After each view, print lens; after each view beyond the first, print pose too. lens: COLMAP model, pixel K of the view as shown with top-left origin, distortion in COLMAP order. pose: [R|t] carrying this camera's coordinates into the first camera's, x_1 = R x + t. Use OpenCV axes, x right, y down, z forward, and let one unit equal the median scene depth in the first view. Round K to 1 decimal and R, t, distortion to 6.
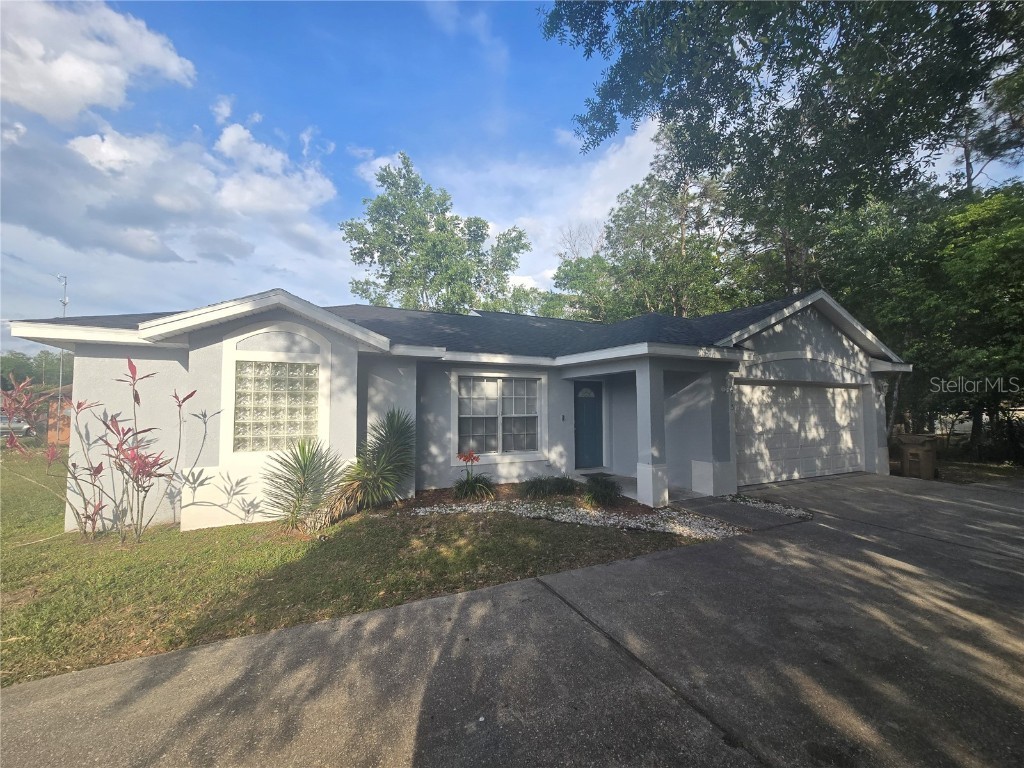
lens RADIAL K [[437.5, 0, 512.0], [0, 437.5, 384.0], [0, 0, 1]] dist [-0.014806, 0.014010]
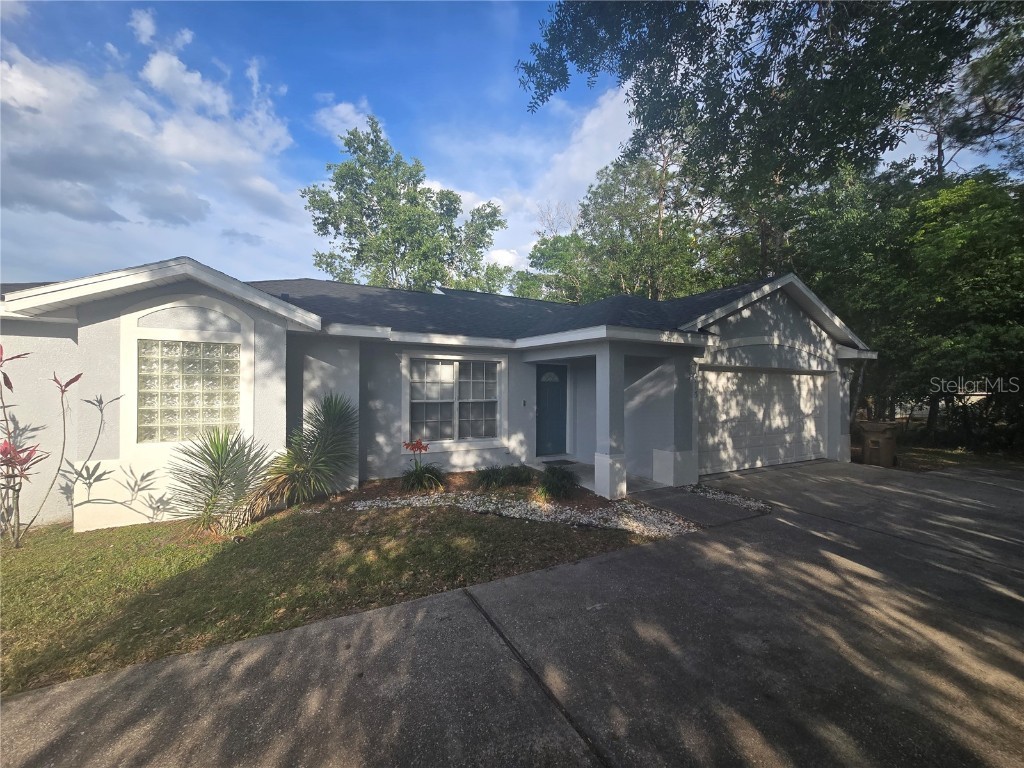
lens RADIAL K [[437.5, 0, 512.0], [0, 437.5, 384.0], [0, 0, 1]] dist [-0.014806, 0.014010]
pose [[0.998871, 0.009792, 0.046481, 0.058525], [-0.011899, 0.998905, 0.045256, -0.009344], [-0.045987, -0.045758, 0.997894, 0.065155]]
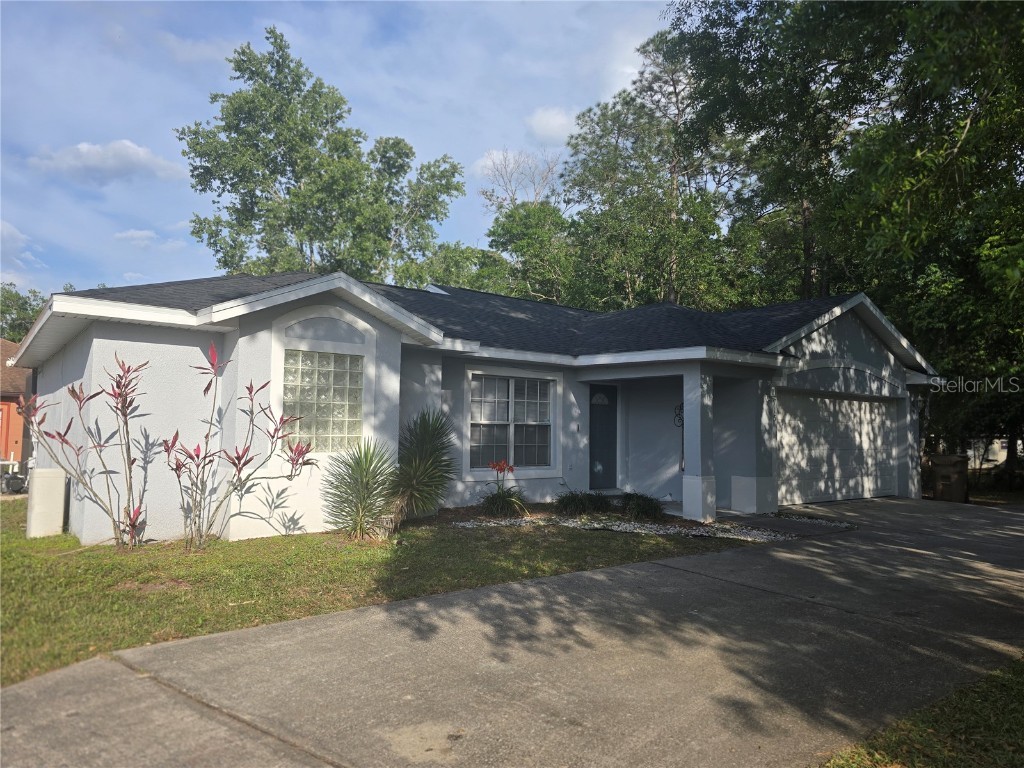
lens RADIAL K [[699.1, 0, 512.0], [0, 699.1, 384.0], [0, 0, 1]] dist [0.023110, -0.001961]
pose [[0.980814, 0.030199, 0.192594, -0.338677], [-0.028944, 0.999538, -0.009329, 0.011076], [-0.192787, 0.003576, 0.981234, -0.355571]]
